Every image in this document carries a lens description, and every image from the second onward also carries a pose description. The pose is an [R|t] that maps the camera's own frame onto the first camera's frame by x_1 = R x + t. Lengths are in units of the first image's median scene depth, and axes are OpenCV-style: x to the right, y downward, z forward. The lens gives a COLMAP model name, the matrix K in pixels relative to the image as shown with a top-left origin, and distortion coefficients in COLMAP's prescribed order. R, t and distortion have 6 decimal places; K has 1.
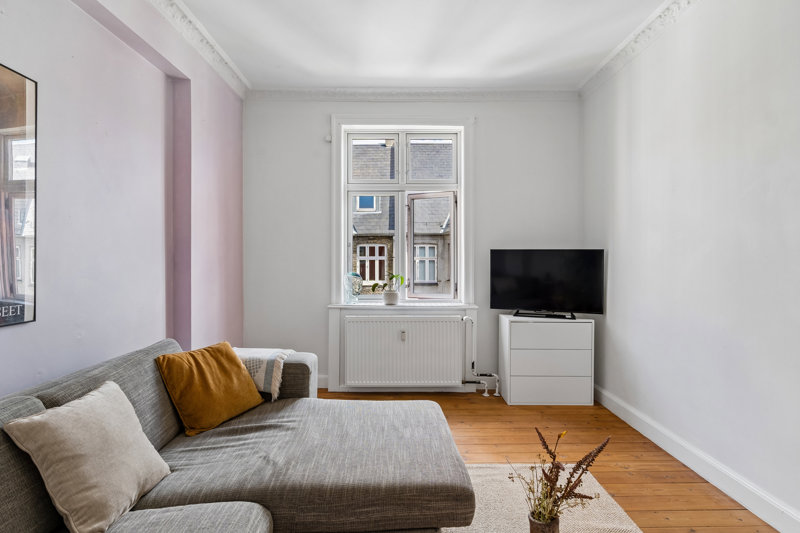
lens RADIAL K [[434.0, 0, 397.9], [0, 434.0, 255.1], [0, 0, 1]] dist [0.000794, 0.000176]
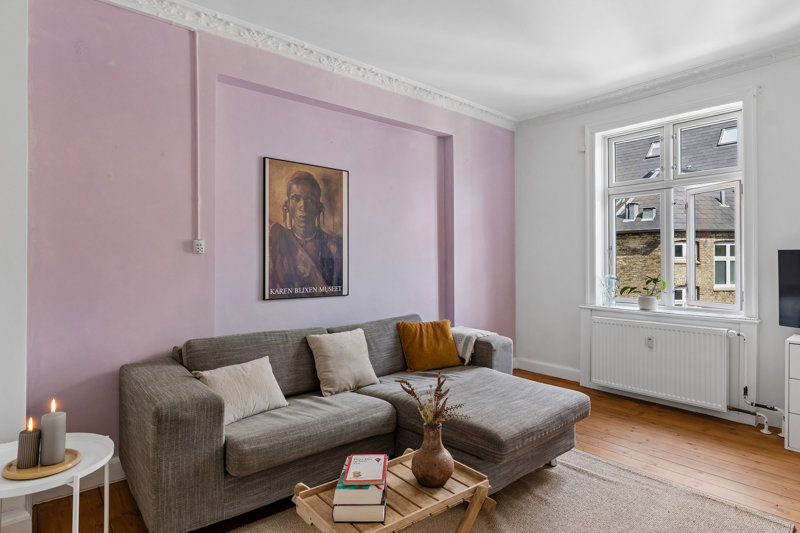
lens RADIAL K [[434.0, 0, 397.9], [0, 434.0, 255.1], [0, 0, 1]] dist [0.000794, 0.000176]
pose [[0.643657, -0.012349, -0.765215, 0.387767], [0.009308, 0.999922, -0.008307, -0.003691], [0.765258, -0.001775, 0.643721, -0.035723]]
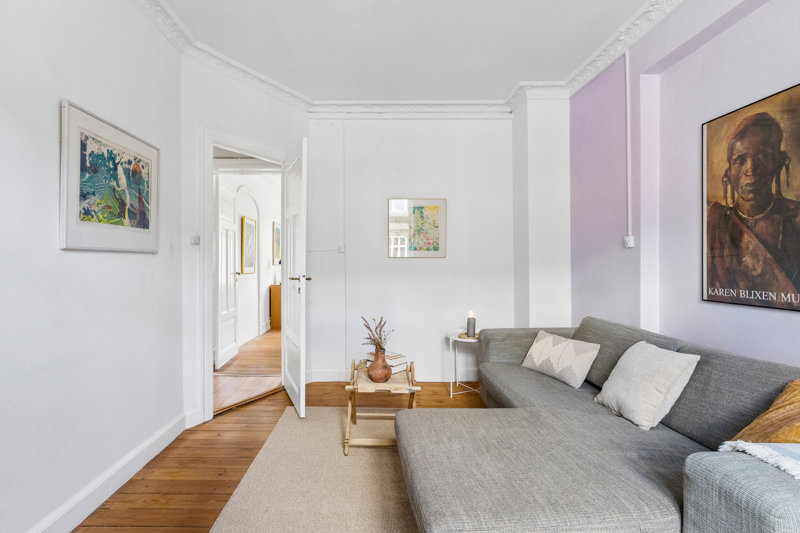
lens RADIAL K [[393.3, 0, 400.0], [0, 393.3, 266.5], [0, 0, 1]] dist [-0.021456, -0.000312]
pose [[-0.997776, 0.001855, -0.066630, 0.099906], [0.002131, 0.999989, -0.004068, 0.021437], [0.066622, -0.004201, -0.997769, 0.866063]]
